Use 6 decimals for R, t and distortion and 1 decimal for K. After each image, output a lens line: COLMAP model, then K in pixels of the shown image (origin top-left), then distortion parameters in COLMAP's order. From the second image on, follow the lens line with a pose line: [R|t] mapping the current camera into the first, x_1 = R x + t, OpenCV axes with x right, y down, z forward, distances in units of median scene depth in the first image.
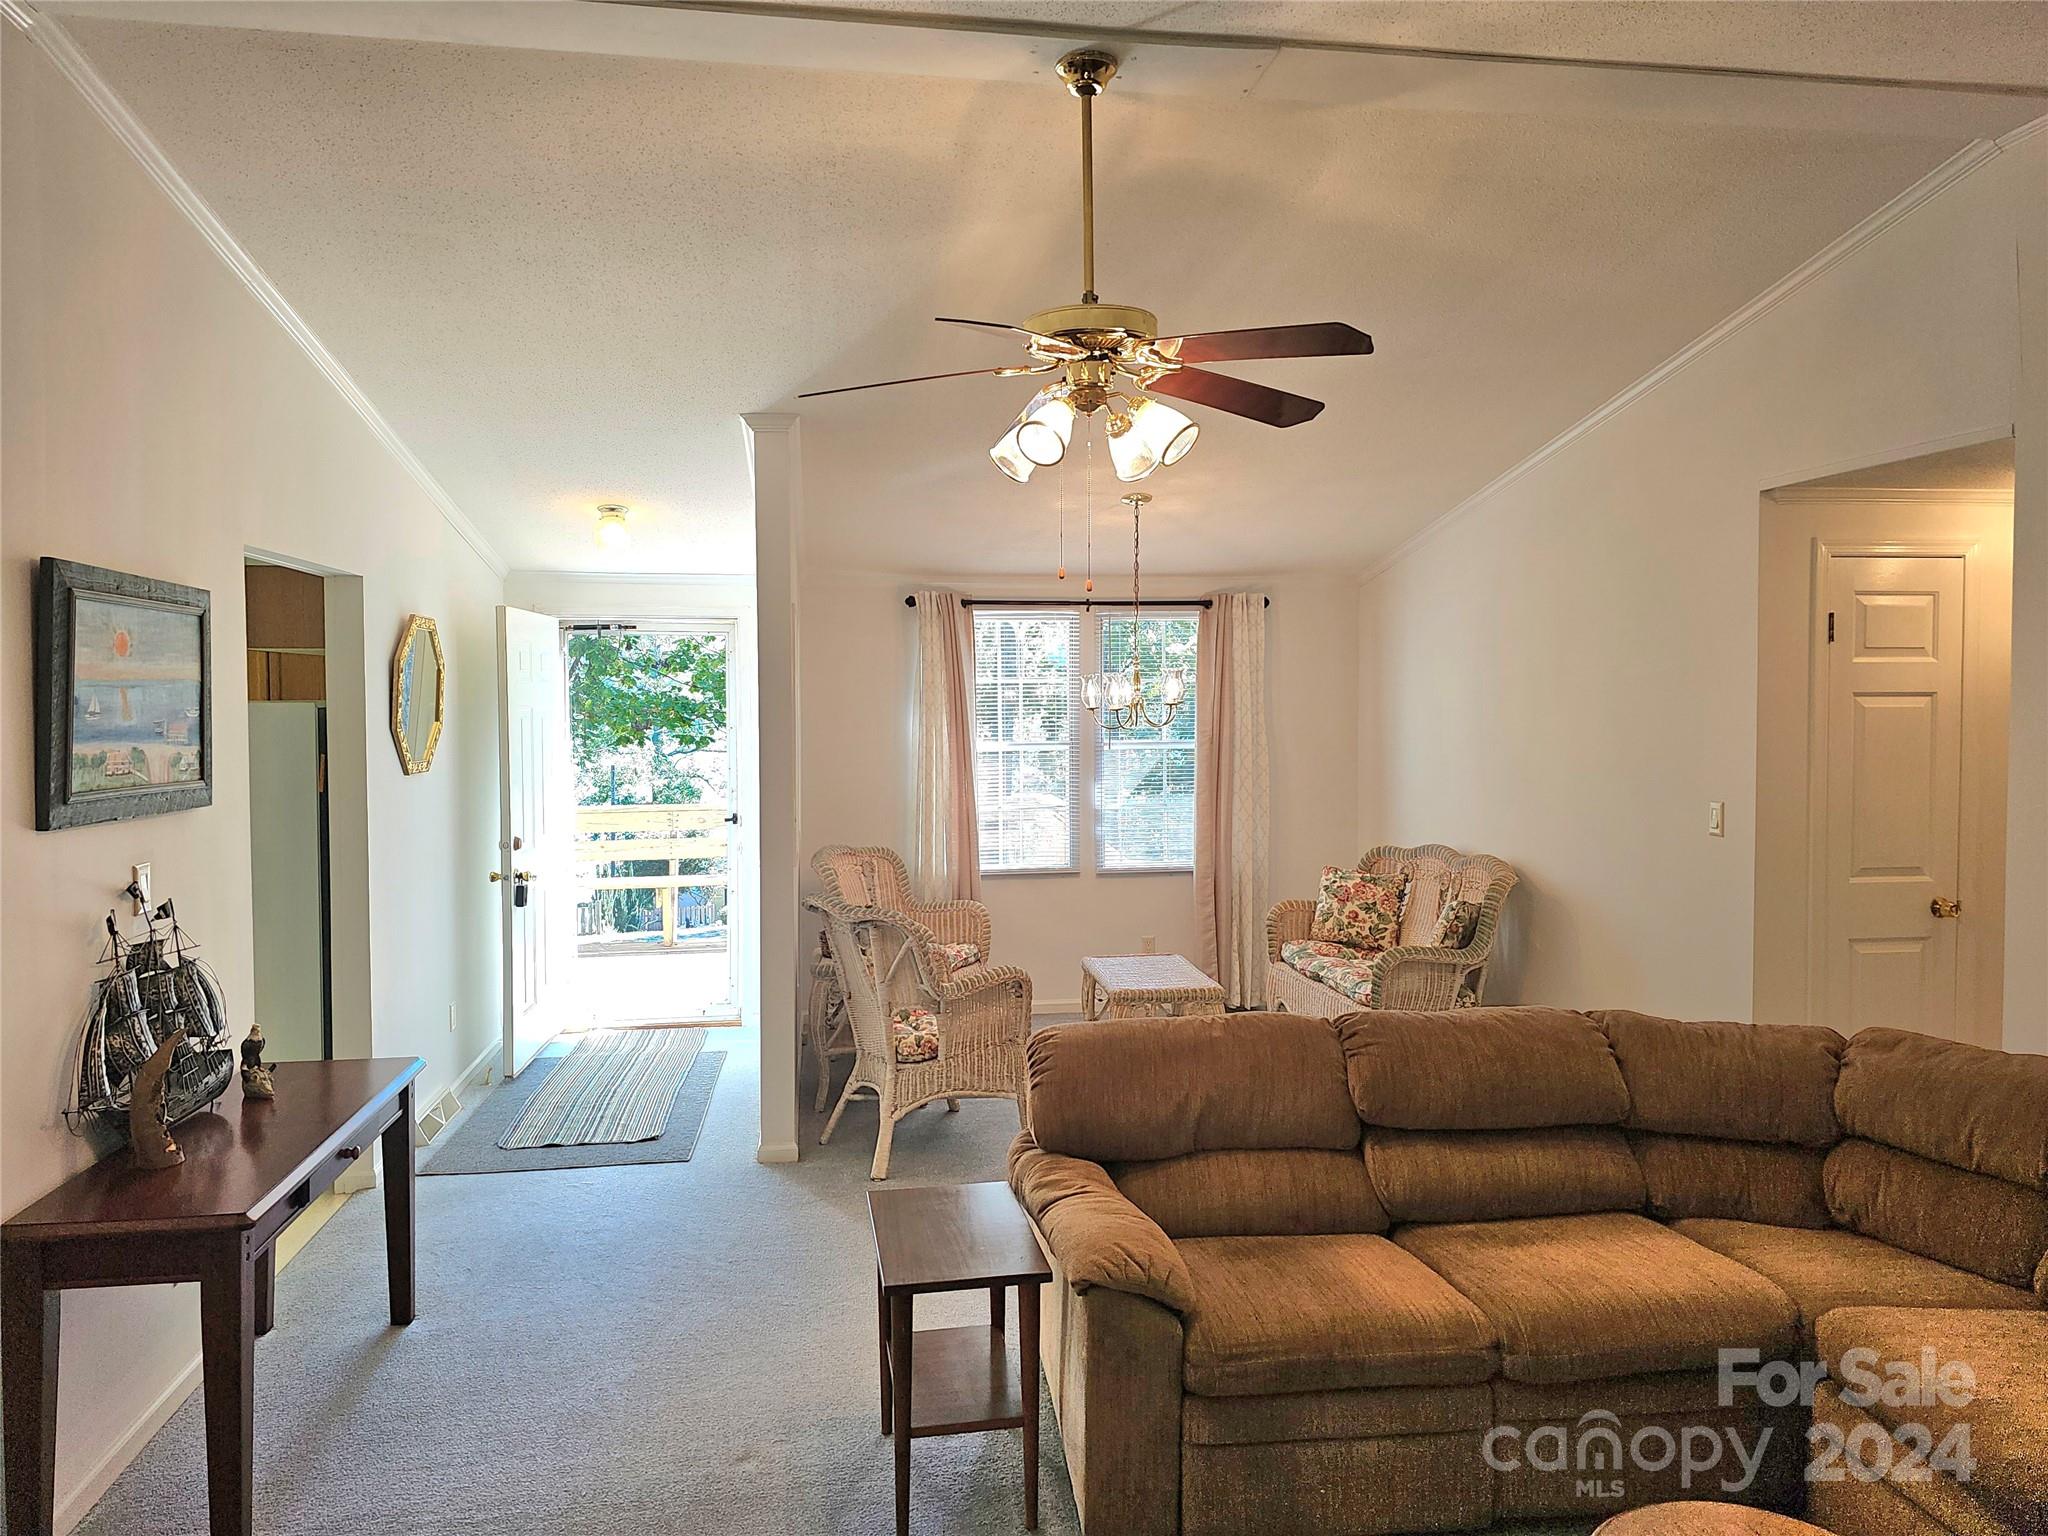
lens RADIAL K [[1373.9, 0, 1010.9], [0, 1373.9, 733.9], [0, 0, 1]] dist [0.064971, -0.056140]
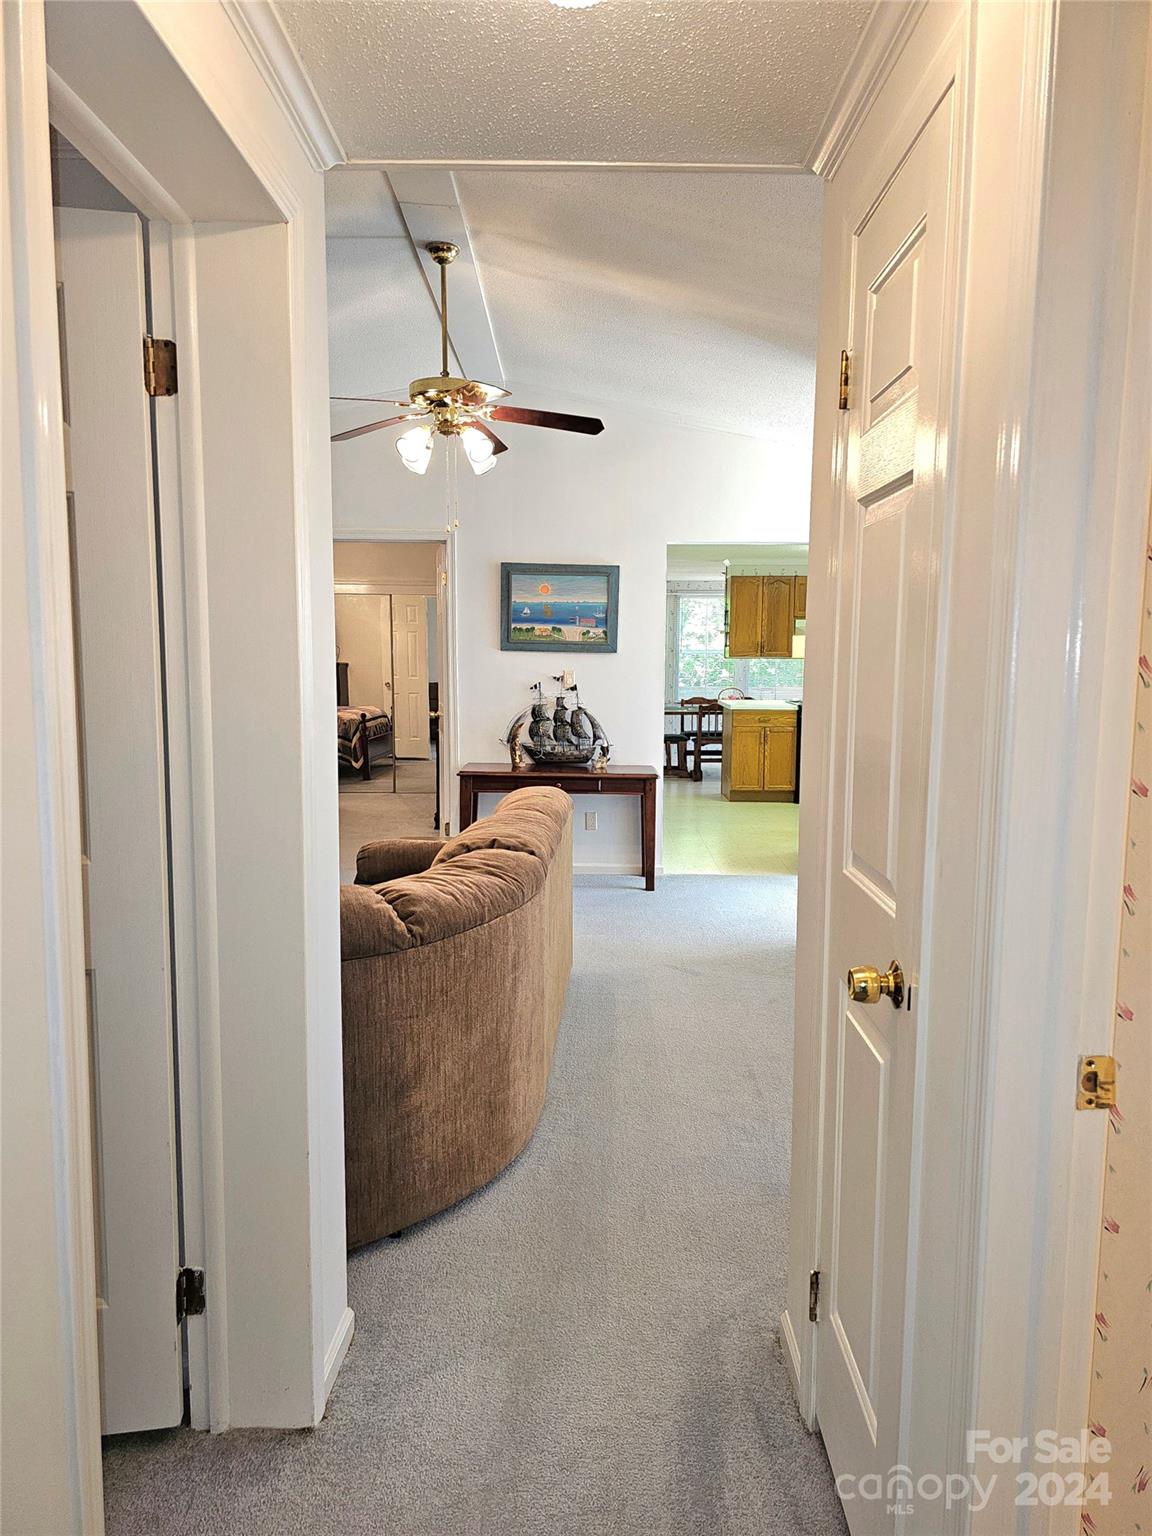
lens RADIAL K [[1030.4, 0, 577.9], [0, 1030.4, 758.5], [0, 0, 1]] dist [0.064971, -0.056140]
pose [[-0.150343, 0.109759, -0.982522, 0.689457], [-0.035885, 0.992557, 0.116372, 0.014331], [0.987982, 0.052754, -0.145286, 0.655174]]
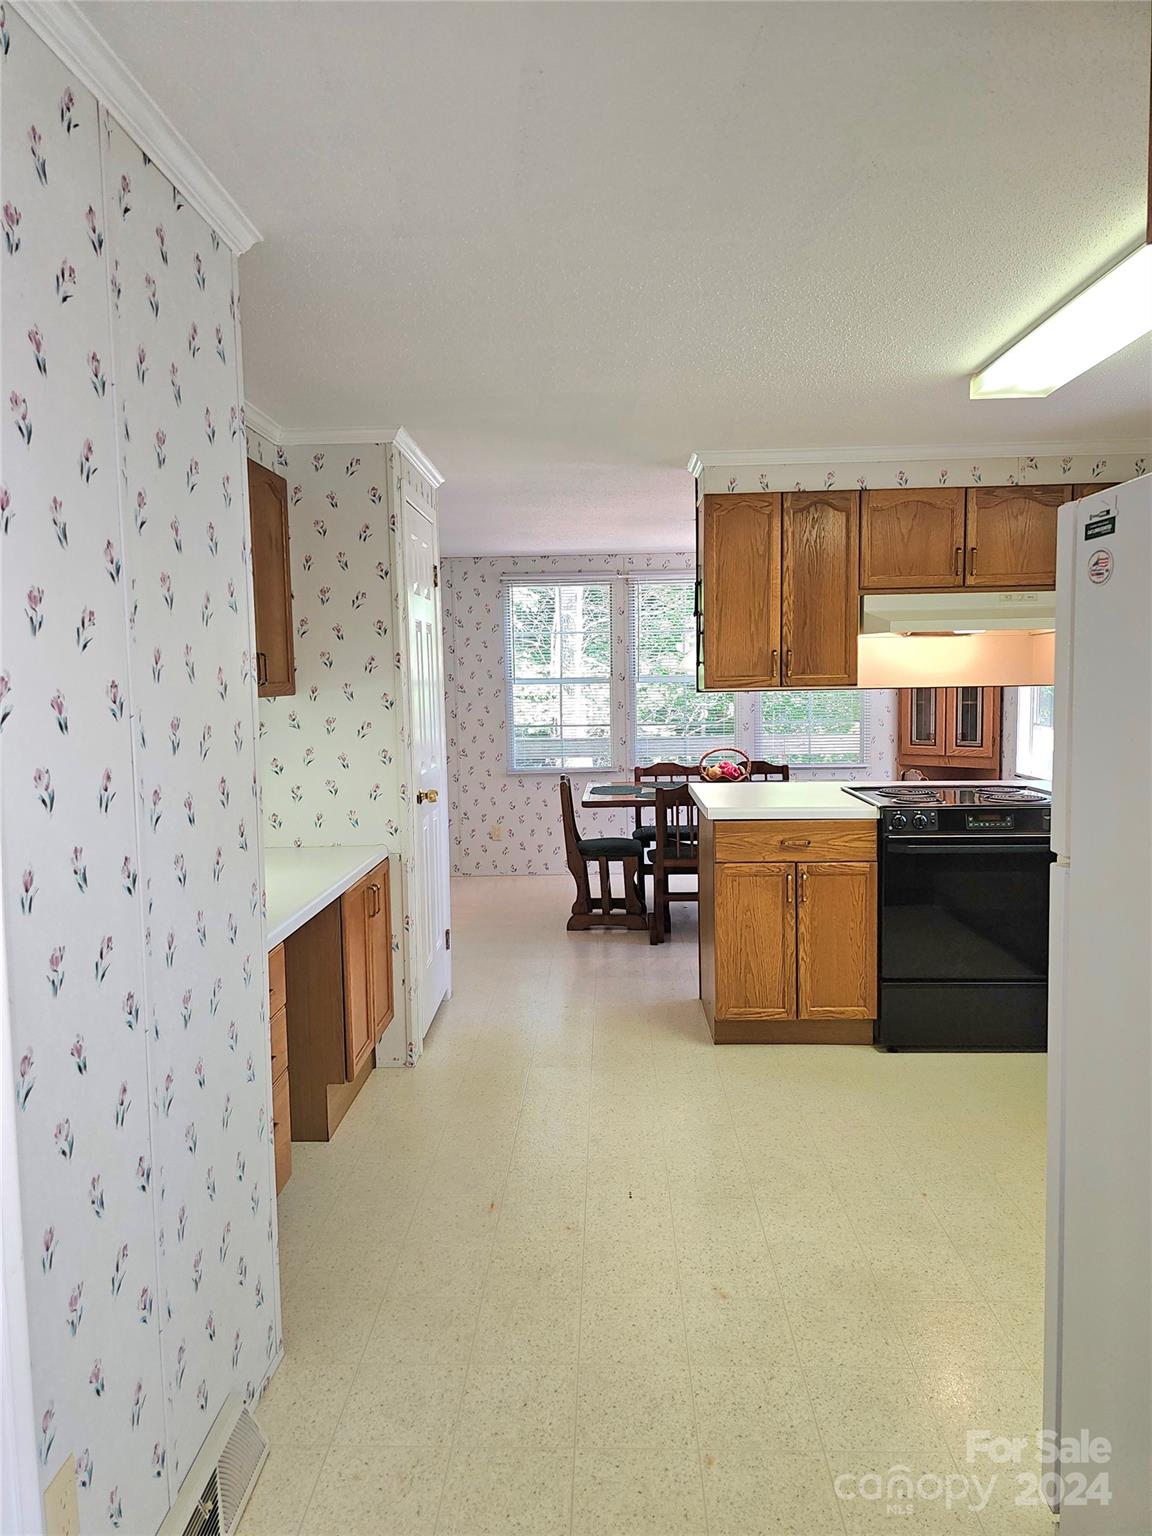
lens RADIAL K [[1030.4, 0, 576.5], [0, 1030.4, 763.0], [0, 0, 1]] dist [0.064971, -0.056140]
pose [[-0.170128, 0.087249, -0.981552, -0.225075], [-0.012625, 0.995798, 0.090704, 0.023928], [0.985341, 0.027824, -0.168311, 0.676693]]
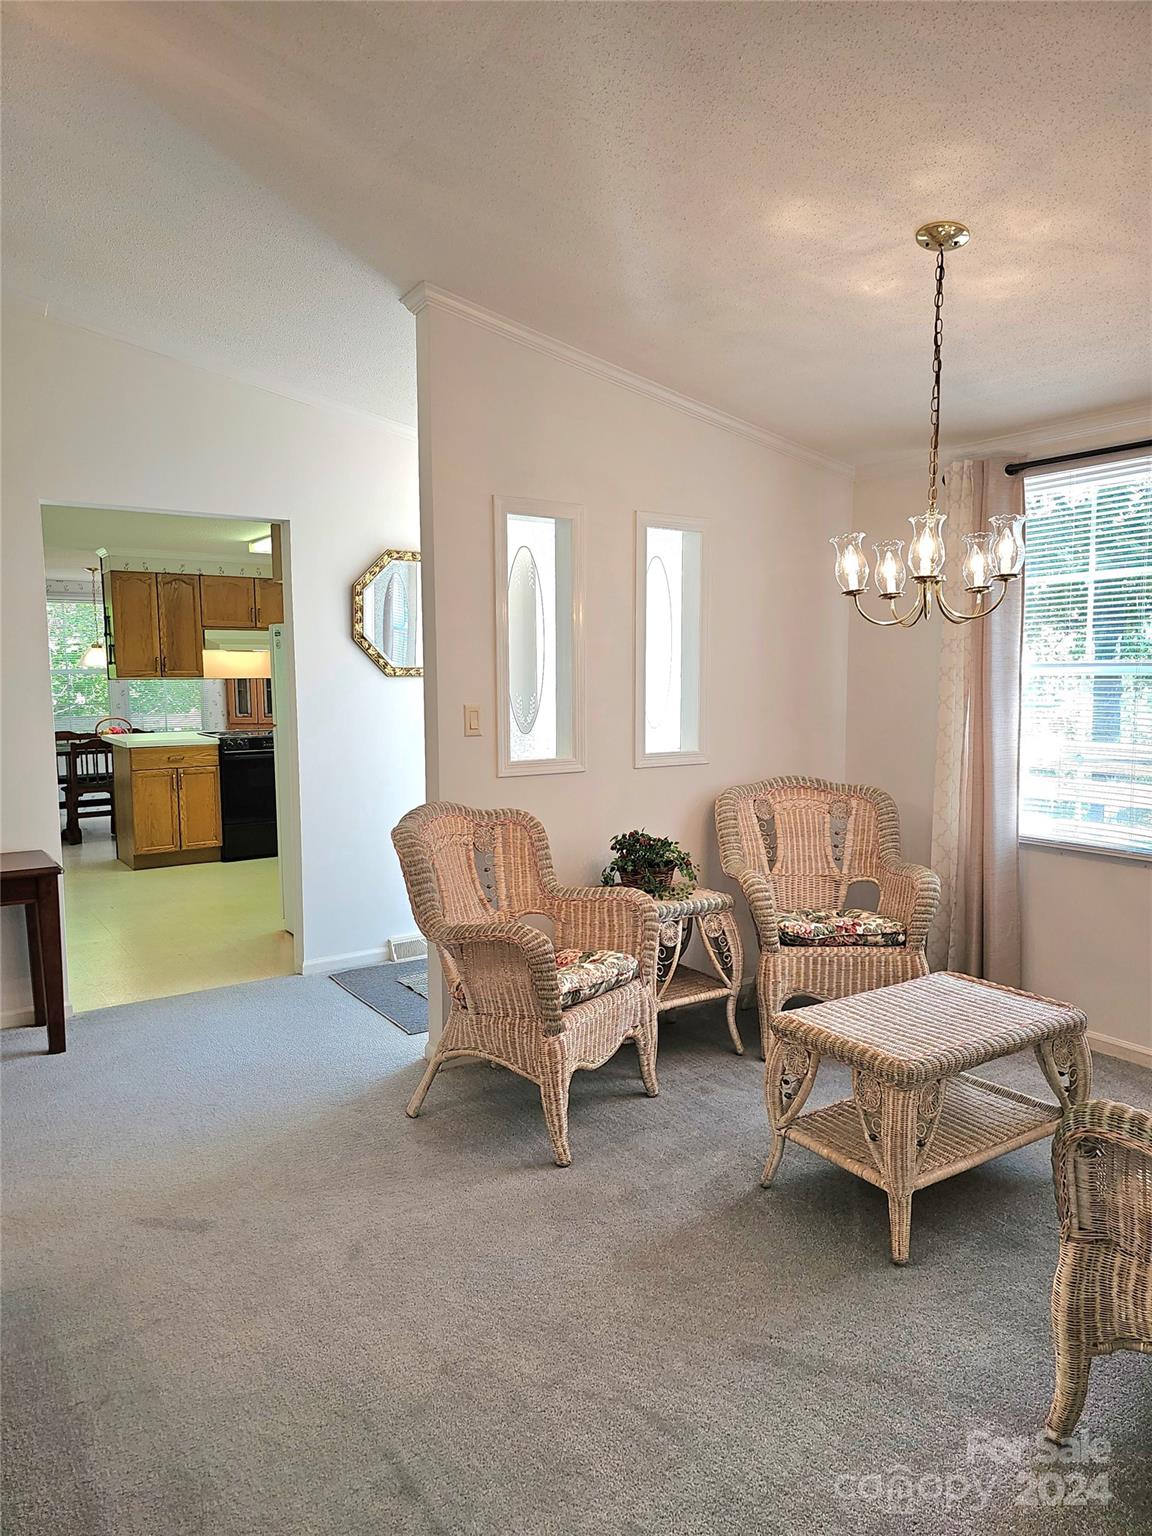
lens RADIAL K [[1030.4, 0, 577.1], [0, 1030.4, 764.7], [0, 0, 1]] dist [0.064971, -0.056140]
pose [[0.440217, 0.087360, -0.893632, 0.406715], [-0.021051, 0.995986, 0.086995, 0.019354], [0.897645, -0.019485, 0.440289, 0.593121]]
